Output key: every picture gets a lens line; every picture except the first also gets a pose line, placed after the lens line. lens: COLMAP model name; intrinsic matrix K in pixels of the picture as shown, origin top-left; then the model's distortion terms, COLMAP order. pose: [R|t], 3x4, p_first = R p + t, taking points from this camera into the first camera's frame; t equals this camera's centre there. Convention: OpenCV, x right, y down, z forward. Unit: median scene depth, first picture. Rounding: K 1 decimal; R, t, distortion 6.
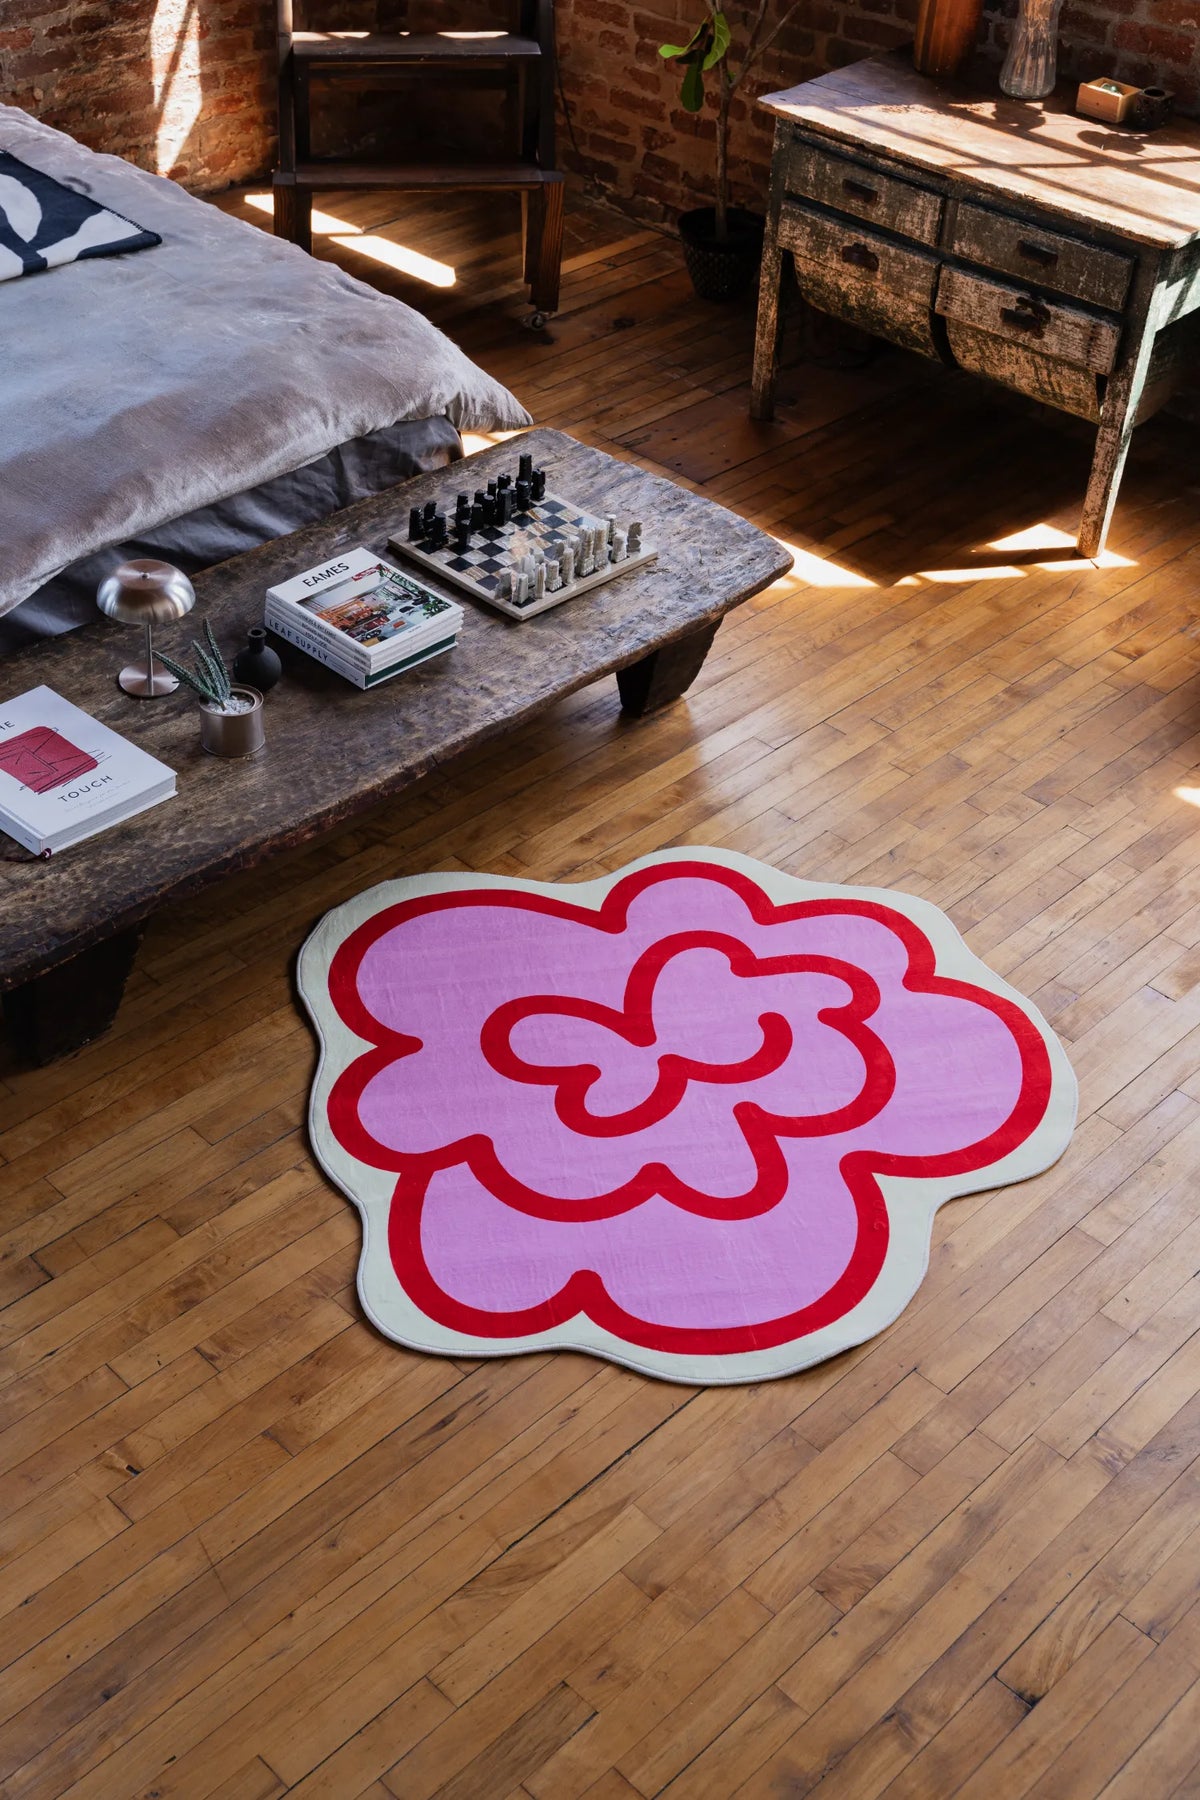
lens RADIAL K [[2146.2, 0, 592.2], [0, 2146.2, 901.5], [0, 0, 1]] dist [0.013149, 0.021541]
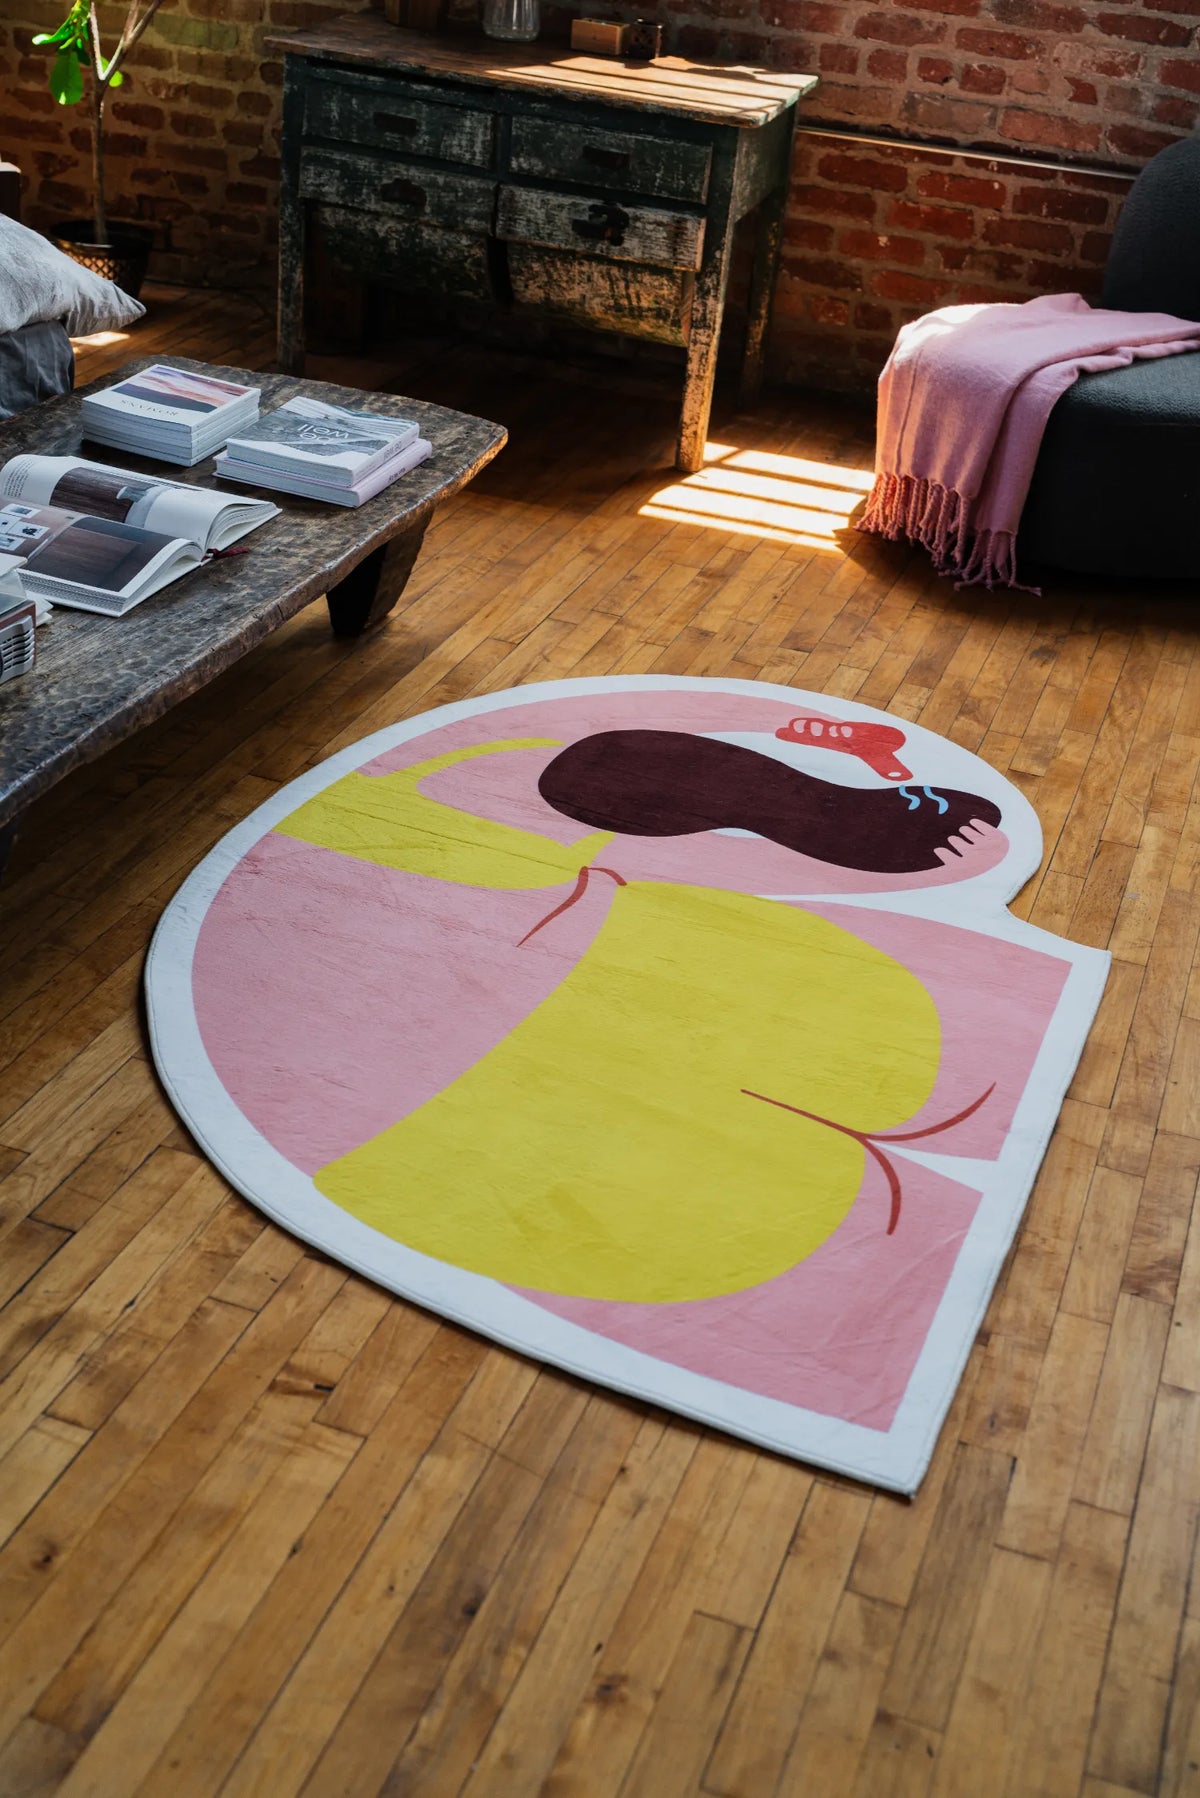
lens RADIAL K [[2254.1, 0, 600.0], [0, 2254.1, 897.3], [0, 0, 1]] dist [0.004023, -0.019360]
pose [[0.900302, -0.169508, 0.400902, -0.255331], [0.226550, 0.968948, -0.099073, 0.121385], [-0.371659, 0.180020, 0.910748, 0.127397]]
